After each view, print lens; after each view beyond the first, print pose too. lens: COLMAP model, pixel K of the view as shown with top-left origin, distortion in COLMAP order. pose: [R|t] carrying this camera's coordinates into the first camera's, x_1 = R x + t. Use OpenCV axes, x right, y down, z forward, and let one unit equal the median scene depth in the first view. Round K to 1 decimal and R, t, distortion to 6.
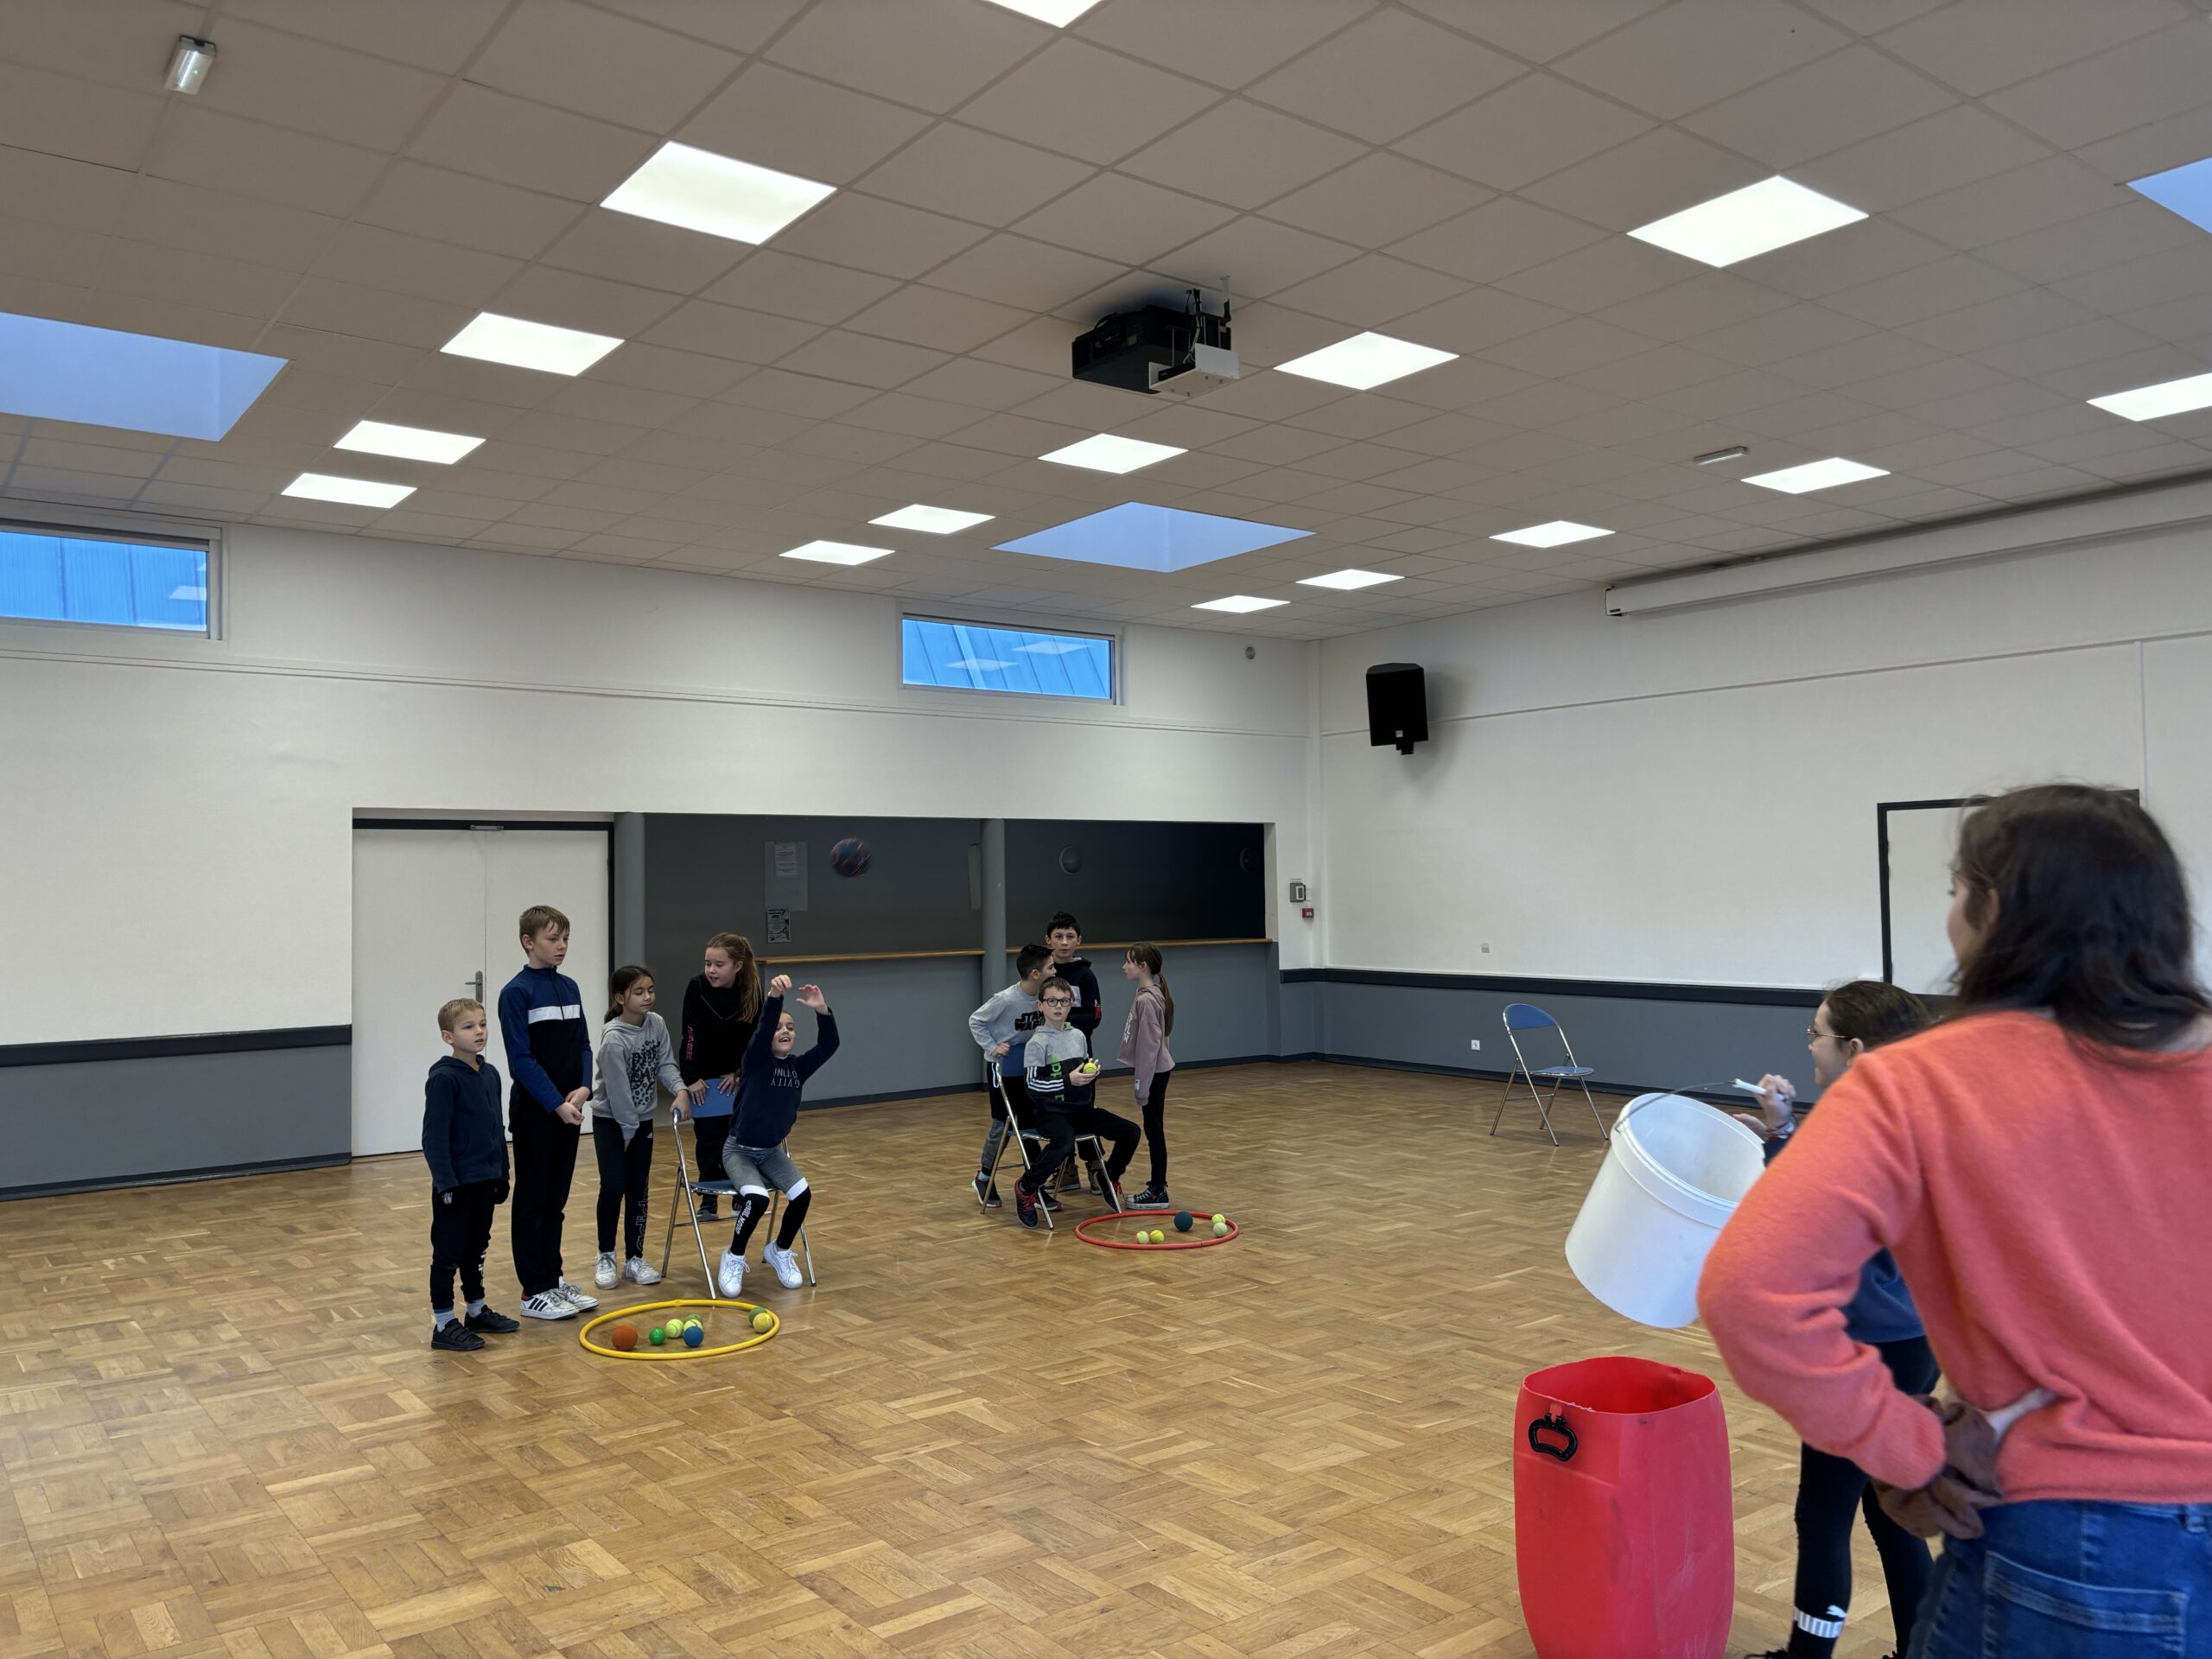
lens RADIAL K [[1670.0, 0, 1106.0], [0, 1670.0, 859.0], [0, 0, 1]] dist [0.030555, -0.001048]
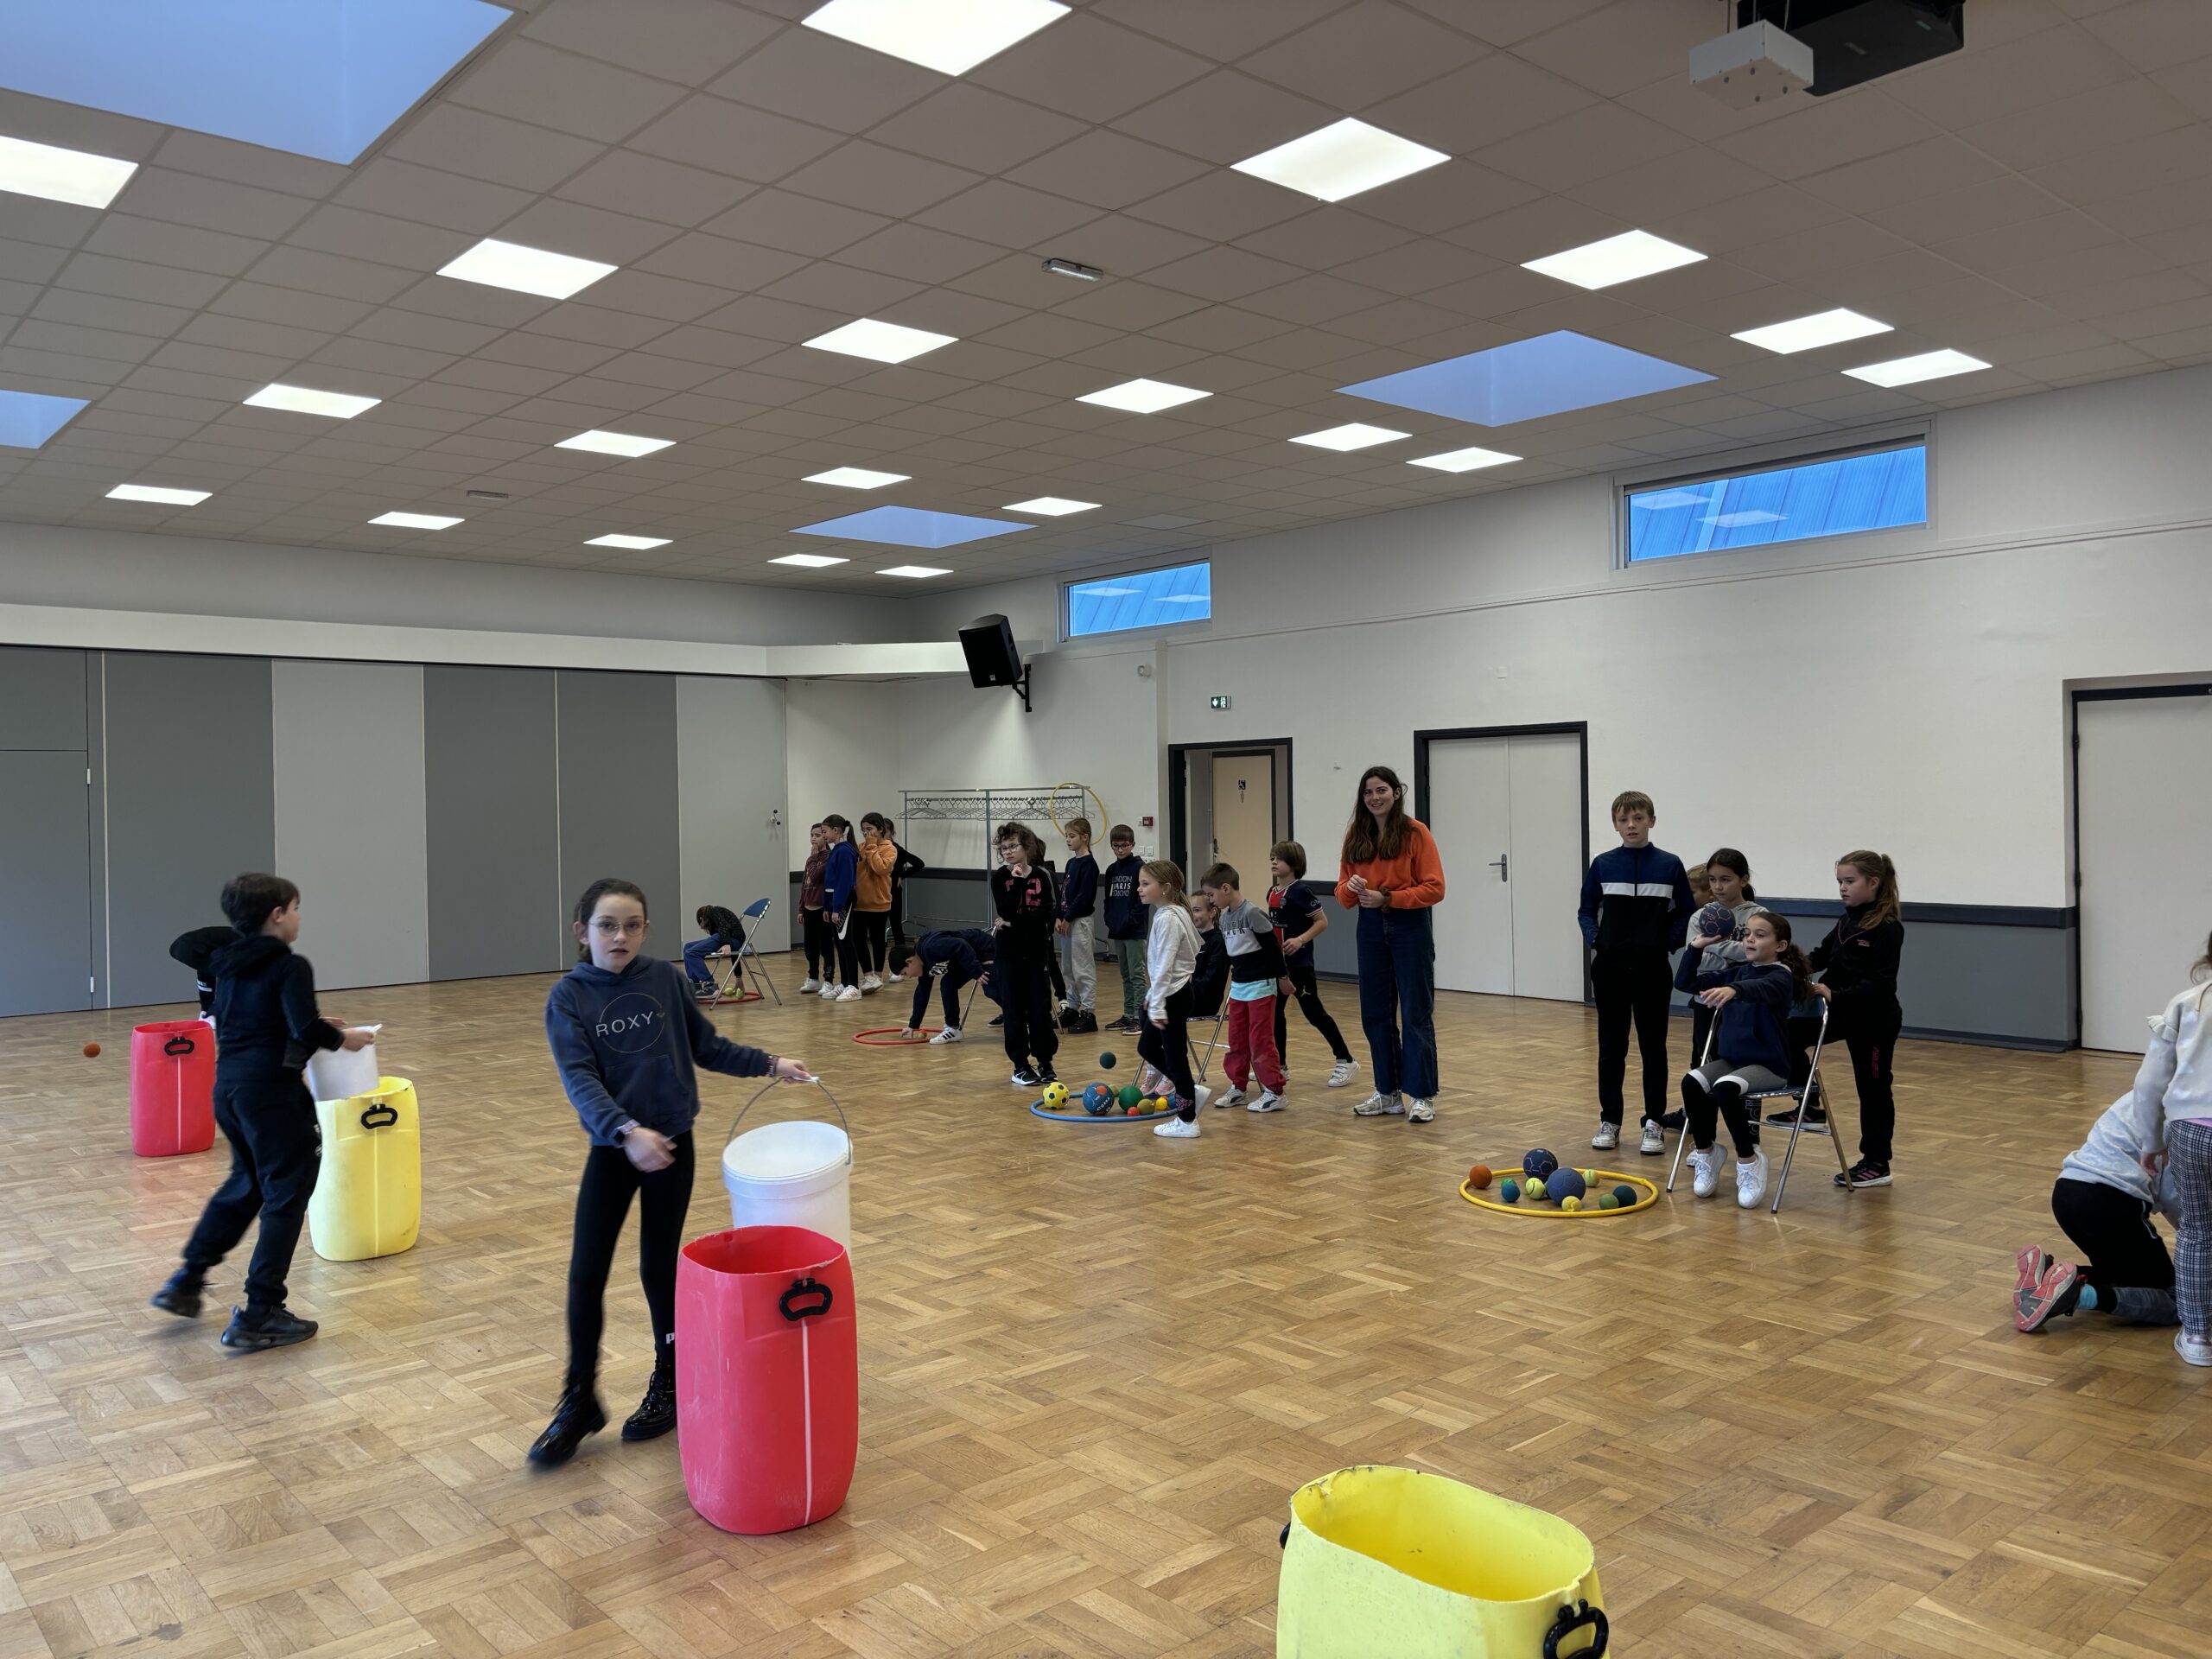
lens RADIAL K [[1670.0, 0, 1106.0], [0, 1670.0, 859.0], [0, 0, 1]] dist [0.030555, -0.001048]
pose [[0.066434, 0.047920, -0.996639, 0.903099], [0.032753, 0.998203, 0.050179, 0.009260], [0.997253, -0.035976, 0.064745, 0.765616]]
